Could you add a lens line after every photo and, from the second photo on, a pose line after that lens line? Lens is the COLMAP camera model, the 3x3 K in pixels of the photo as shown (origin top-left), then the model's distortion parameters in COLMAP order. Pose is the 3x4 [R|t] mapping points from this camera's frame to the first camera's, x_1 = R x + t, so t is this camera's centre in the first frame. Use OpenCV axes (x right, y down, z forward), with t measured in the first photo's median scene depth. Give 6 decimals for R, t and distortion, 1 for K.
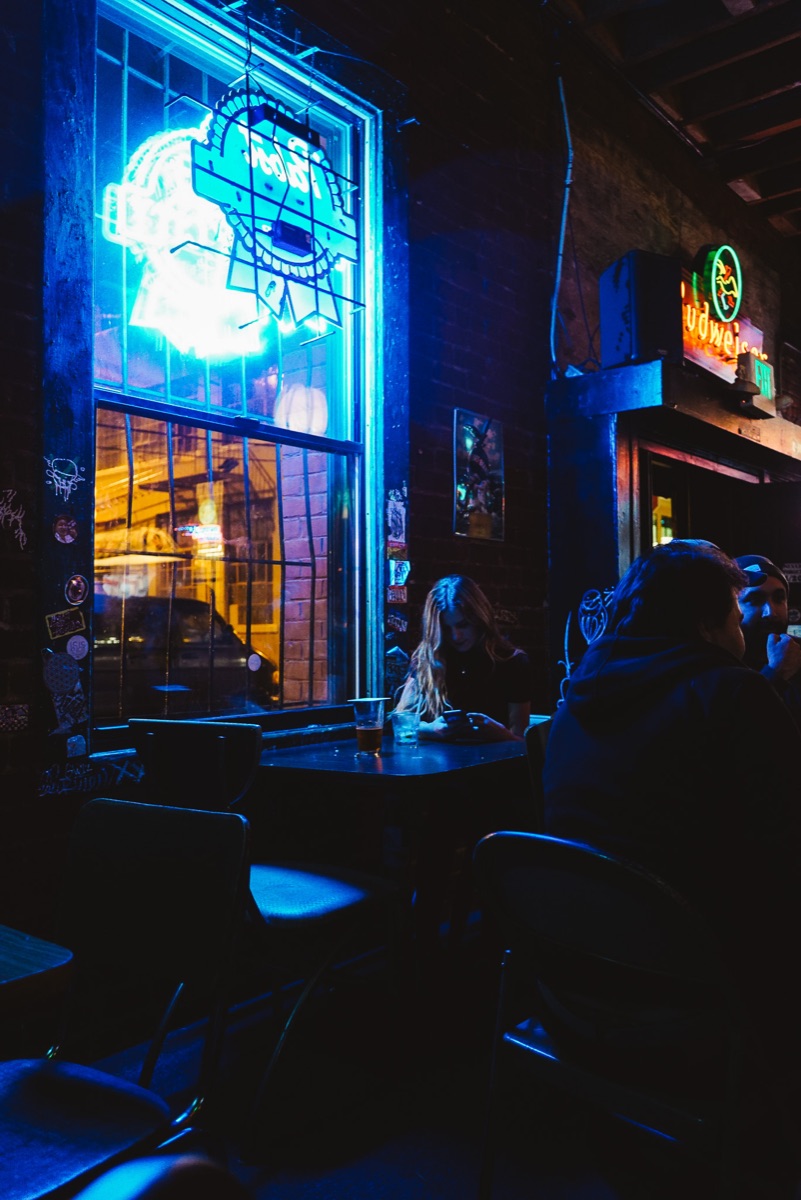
lens RADIAL K [[966.6, 0, 400.9], [0, 966.6, 600.7], [0, 0, 1]] dist [-0.011776, -0.005853]
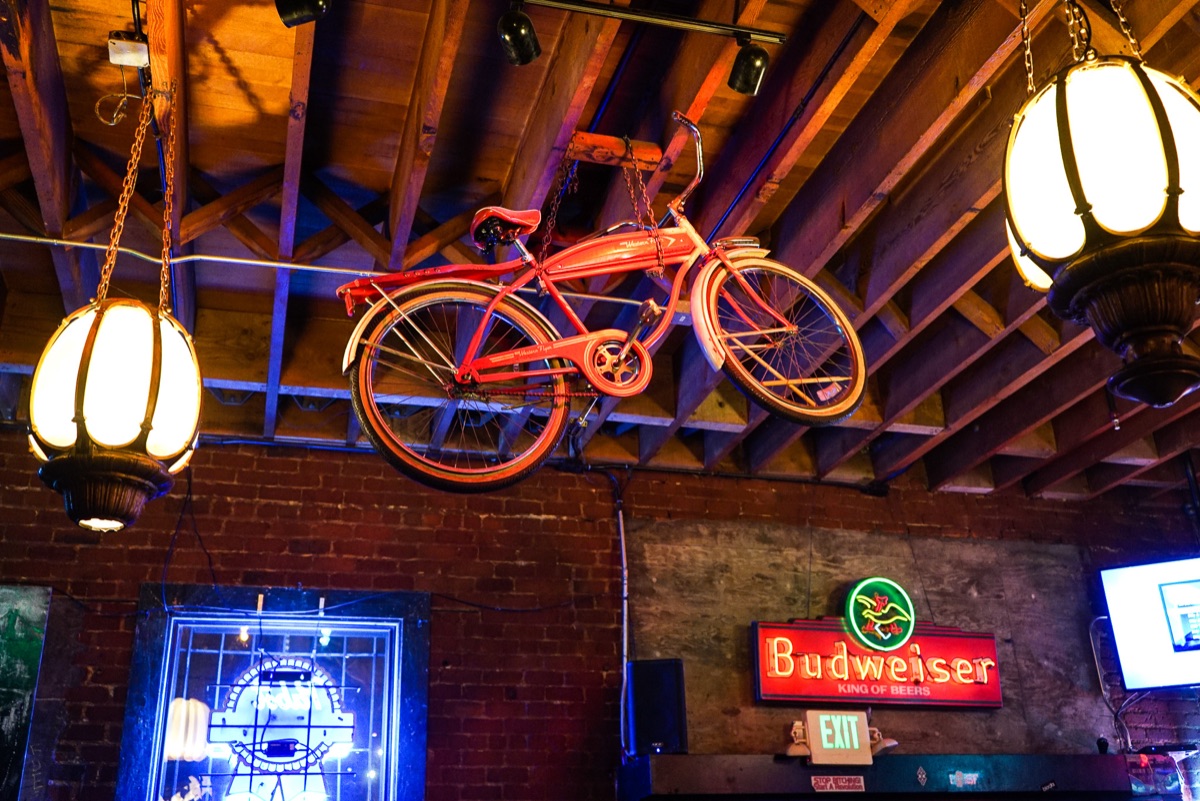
lens RADIAL K [[1189.5, 0, 599.1], [0, 1189.5, 399.9], [0, 0, 1]] dist [0.013877, 0.000000]
pose [[0.822425, -0.255132, -0.508454, 1.457980], [0.049114, 0.922297, -0.383348, -0.125971], [0.566750, 0.290303, 0.771051, -0.384677]]
